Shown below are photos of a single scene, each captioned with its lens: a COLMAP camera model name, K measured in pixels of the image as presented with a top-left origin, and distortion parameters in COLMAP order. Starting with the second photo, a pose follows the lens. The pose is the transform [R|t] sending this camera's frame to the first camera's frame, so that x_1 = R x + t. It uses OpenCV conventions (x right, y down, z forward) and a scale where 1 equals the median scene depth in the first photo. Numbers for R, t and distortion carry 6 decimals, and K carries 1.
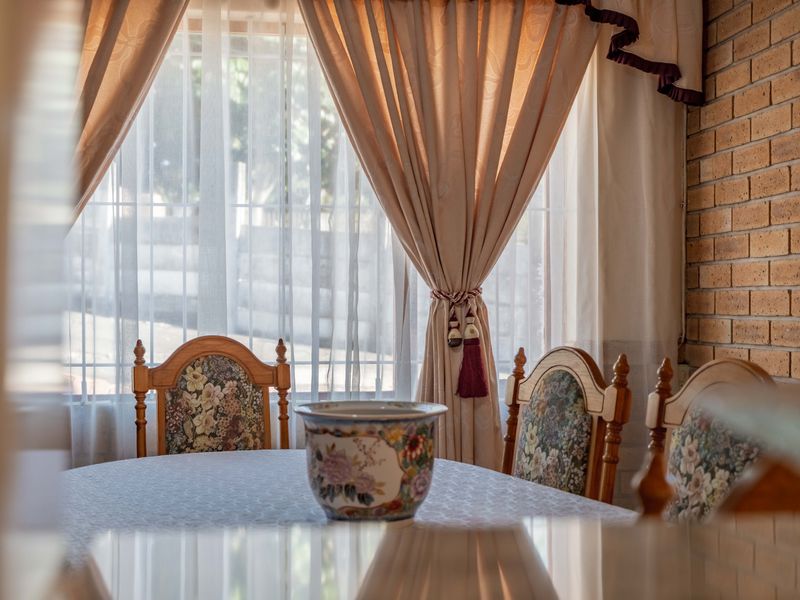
lens RADIAL K [[1135.8, 0, 405.7], [0, 1135.8, 296.9], [0, 0, 1]] dist [0.007029, 0.000000]
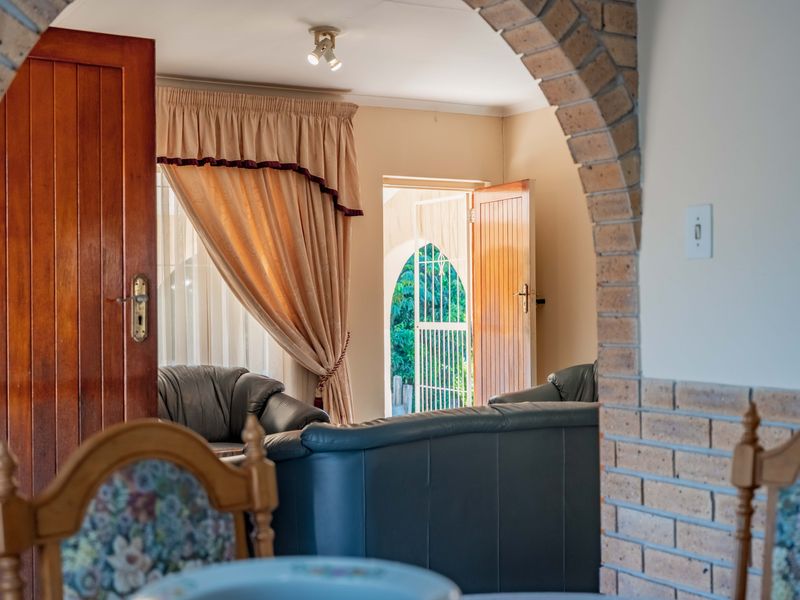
lens RADIAL K [[1135.8, 0, 398.9], [0, 1135.8, 302.2], [0, 0, 1]] dist [0.007029, 0.000000]
pose [[-0.369235, -0.002539, 0.929332, -0.316213], [0.003714, 0.999984, 0.004208, -0.018264], [-0.929328, 0.005005, -0.369220, 0.729181]]
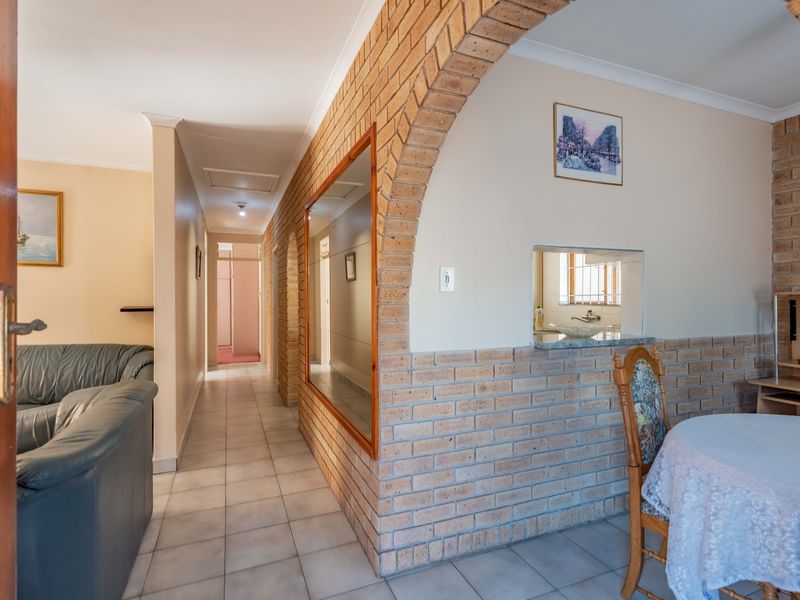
lens RADIAL K [[416.4, 0, 399.4], [0, 416.4, 299.1], [0, 0, 1]] dist [0.005451, -0.001775]
pose [[-0.974397, -0.000639, -0.224833, 0.599630], [0.000799, 0.999980, -0.006305, -0.031038], [0.224833, -0.006323, -0.974377, 0.827234]]
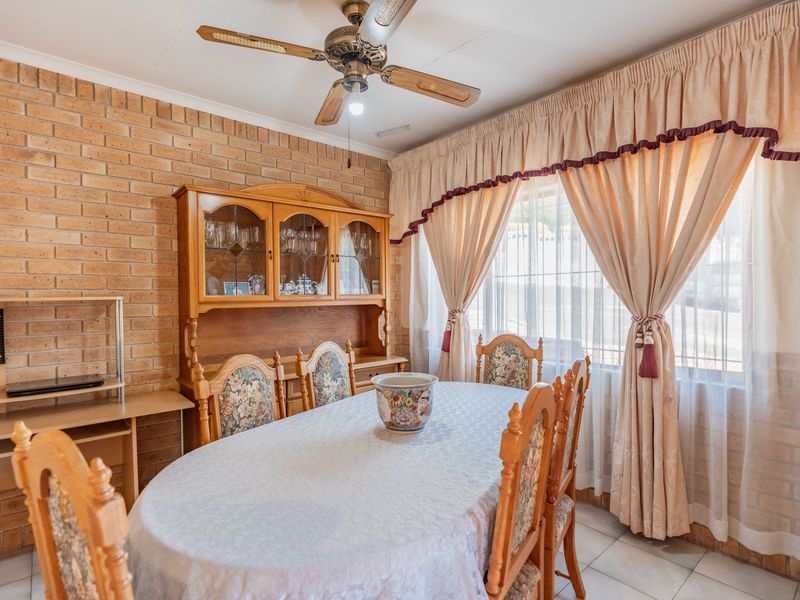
lens RADIAL K [[416.4, 0, 397.5], [0, 416.4, 303.7], [0, 0, 1]] dist [0.005451, -0.001775]
pose [[0.523455, 0.004181, -0.852043, 0.432906], [0.011416, 0.999864, 0.011919, -0.040435], [0.851977, -0.015966, 0.523336, 0.357228]]
